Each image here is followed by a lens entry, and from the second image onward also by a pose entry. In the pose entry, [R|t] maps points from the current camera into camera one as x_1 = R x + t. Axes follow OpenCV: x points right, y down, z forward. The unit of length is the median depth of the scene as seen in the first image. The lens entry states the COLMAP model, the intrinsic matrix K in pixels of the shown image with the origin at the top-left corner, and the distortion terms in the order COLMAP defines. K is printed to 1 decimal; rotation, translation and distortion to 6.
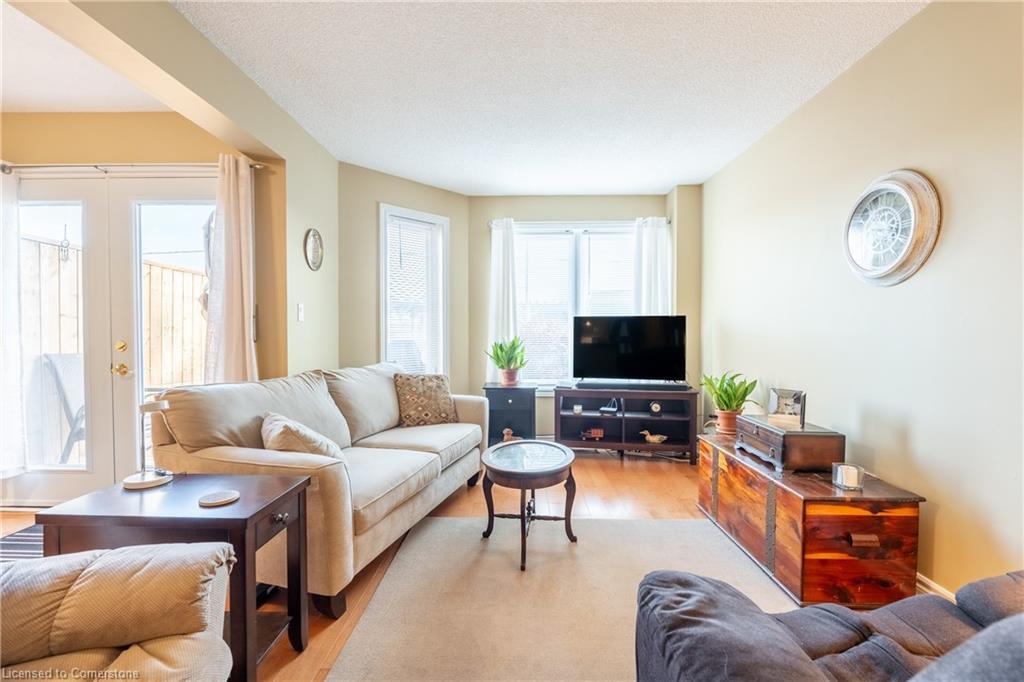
lens RADIAL K [[443.1, 0, 511.5], [0, 443.1, 342.5], [0, 0, 1]] dist [-0.007953, 0.000723]
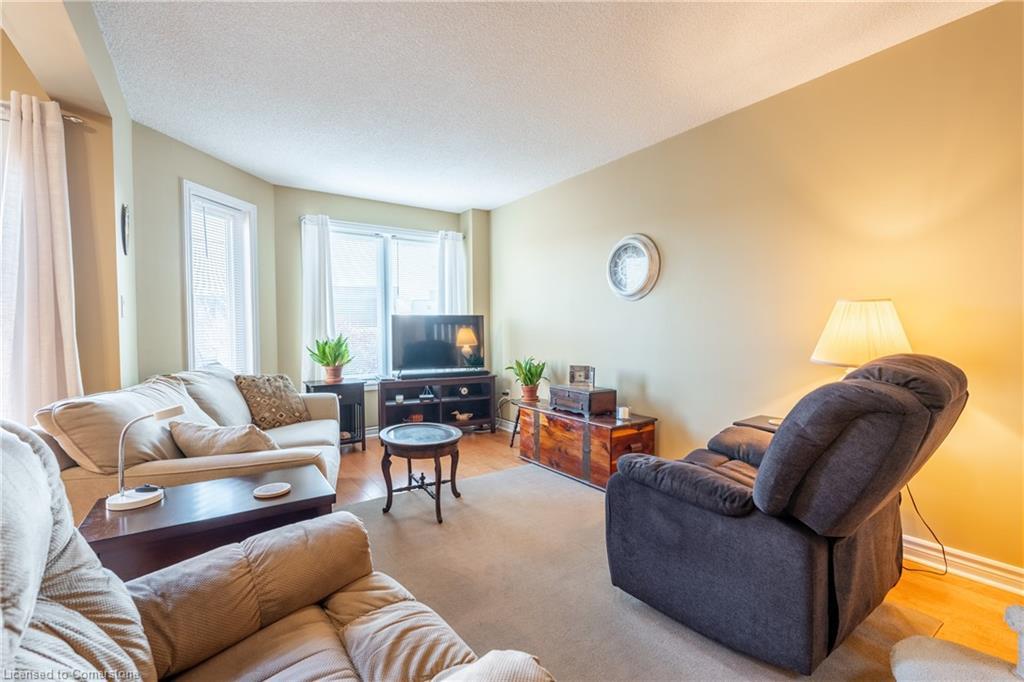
lens RADIAL K [[443.1, 0, 511.5], [0, 443.1, 342.5], [0, 0, 1]] dist [-0.007953, 0.000723]
pose [[0.809205, -0.023641, 0.587051, -0.347800], [0.019851, 0.999720, 0.012897, 0.001773], [-0.587191, 0.001217, 0.809447, -0.072889]]
